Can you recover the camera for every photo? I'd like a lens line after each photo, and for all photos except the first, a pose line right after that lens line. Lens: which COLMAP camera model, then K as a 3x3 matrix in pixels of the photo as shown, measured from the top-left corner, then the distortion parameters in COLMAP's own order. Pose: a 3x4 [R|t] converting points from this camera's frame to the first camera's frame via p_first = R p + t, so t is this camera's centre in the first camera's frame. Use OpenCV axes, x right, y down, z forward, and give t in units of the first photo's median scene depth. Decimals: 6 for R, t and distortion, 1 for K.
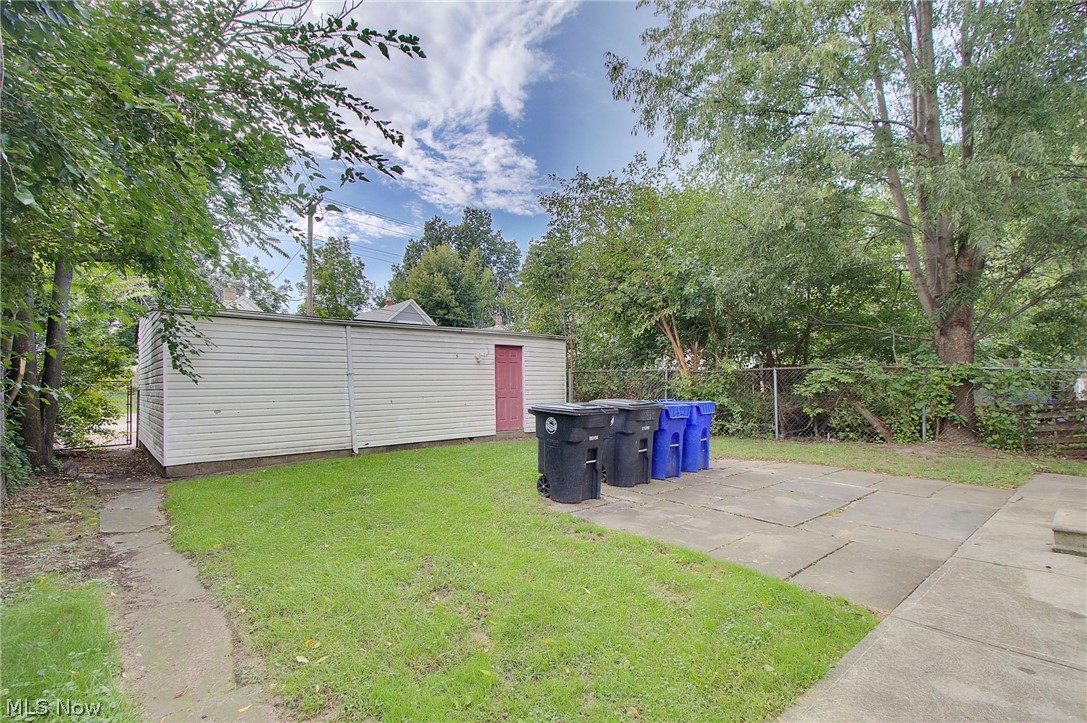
lens RADIAL K [[497.1, 0, 525.7], [0, 497.1, 366.9], [0, 0, 1]] dist [0.000317, 0.000032]
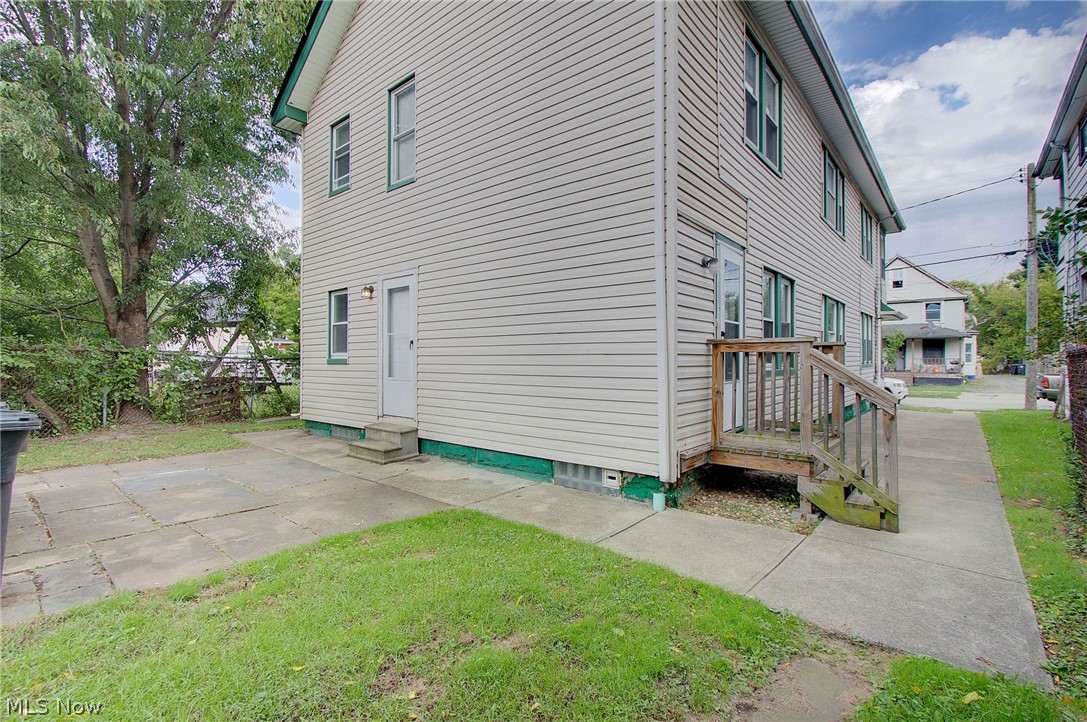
lens RADIAL K [[497.1, 0, 536.4], [0, 497.1, 357.8], [0, 0, 1]] dist [0.000317, 0.000032]
pose [[-0.141358, 0.009037, 0.989917, -0.376287], [-0.023884, 0.999636, -0.012536, 0.008000], [-0.989670, -0.025415, -0.141091, 0.397699]]
